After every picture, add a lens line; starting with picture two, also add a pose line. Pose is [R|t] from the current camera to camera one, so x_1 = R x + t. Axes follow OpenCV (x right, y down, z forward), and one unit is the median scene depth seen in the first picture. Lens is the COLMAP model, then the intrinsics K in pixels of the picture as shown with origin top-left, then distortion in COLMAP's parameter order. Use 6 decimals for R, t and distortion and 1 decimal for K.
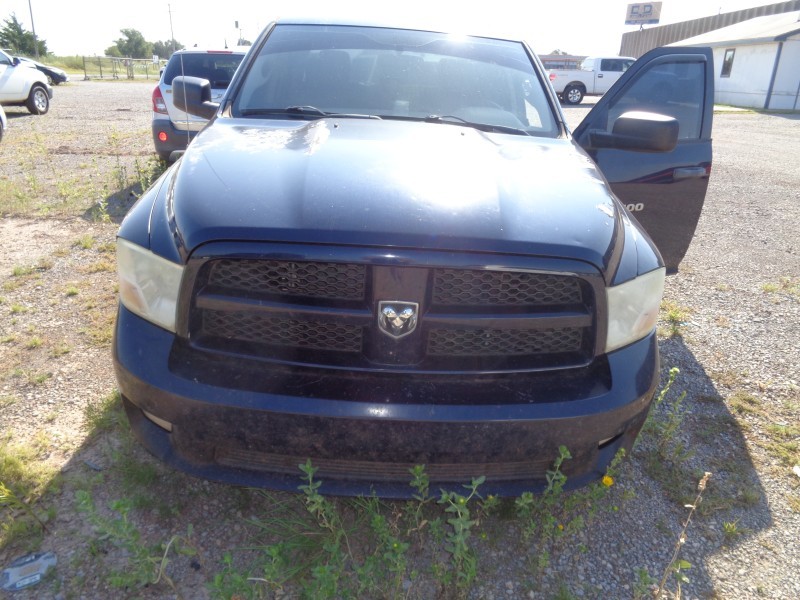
lens RADIAL K [[593.8, 0, 400.0], [0, 593.8, 300.0], [0, 0, 1]] dist [0.004854, 0.004851]
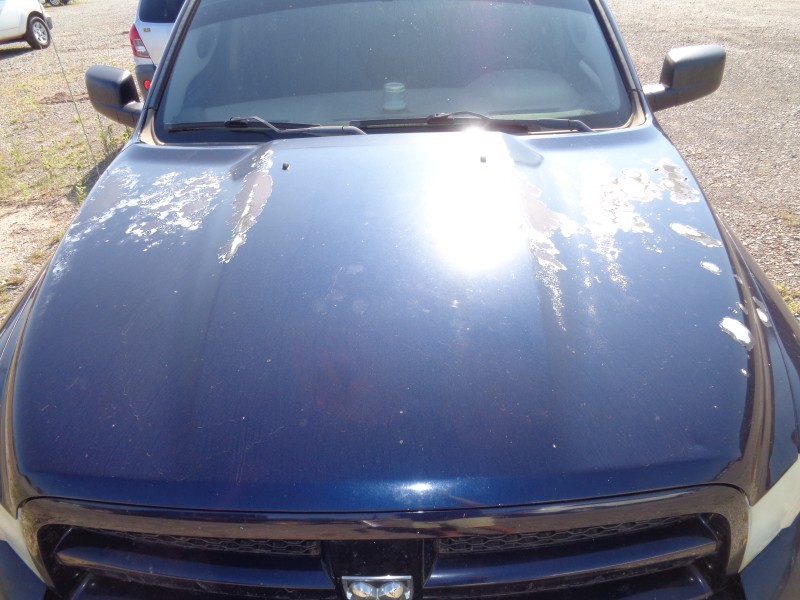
lens RADIAL K [[593.8, 0, 400.0], [0, 593.8, 300.0], [0, 0, 1]] dist [0.004854, 0.004851]
pose [[0.994114, -0.066994, -0.085139, 0.020463], [0.080673, 0.982305, 0.169025, -0.084053], [0.072309, -0.174899, 0.981928, 0.116951]]
